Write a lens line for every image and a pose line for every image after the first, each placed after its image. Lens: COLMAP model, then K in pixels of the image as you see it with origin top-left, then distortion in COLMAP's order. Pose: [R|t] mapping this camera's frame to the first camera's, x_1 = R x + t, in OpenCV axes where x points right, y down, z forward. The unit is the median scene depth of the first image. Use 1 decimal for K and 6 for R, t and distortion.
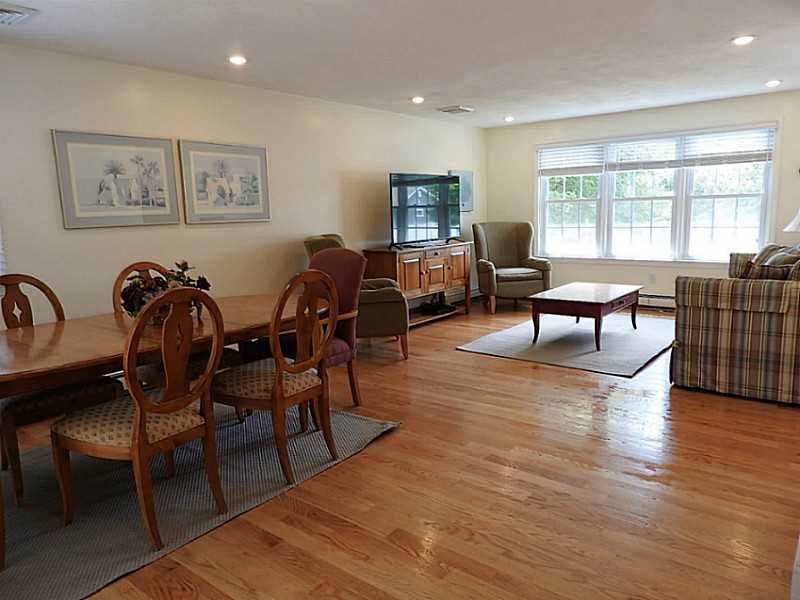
lens RADIAL K [[574.7, 0, 400.0], [0, 574.7, 300.0], [0, 0, 1]] dist [0.007055, 0.001538]
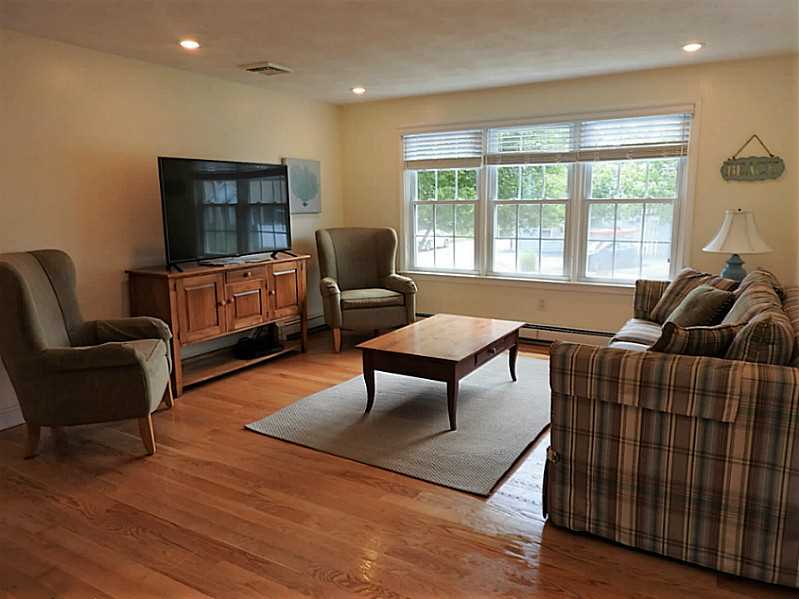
lens RADIAL K [[574.0, 0, 399.5], [0, 574.0, 299.5], [0, 0, 1]] dist [0.007055, 0.001538]
pose [[0.991025, -0.003218, 0.133637, 0.164558], [0.001974, 0.999953, 0.009442, -0.059515], [-0.133661, -0.009093, 0.990985, 0.293083]]
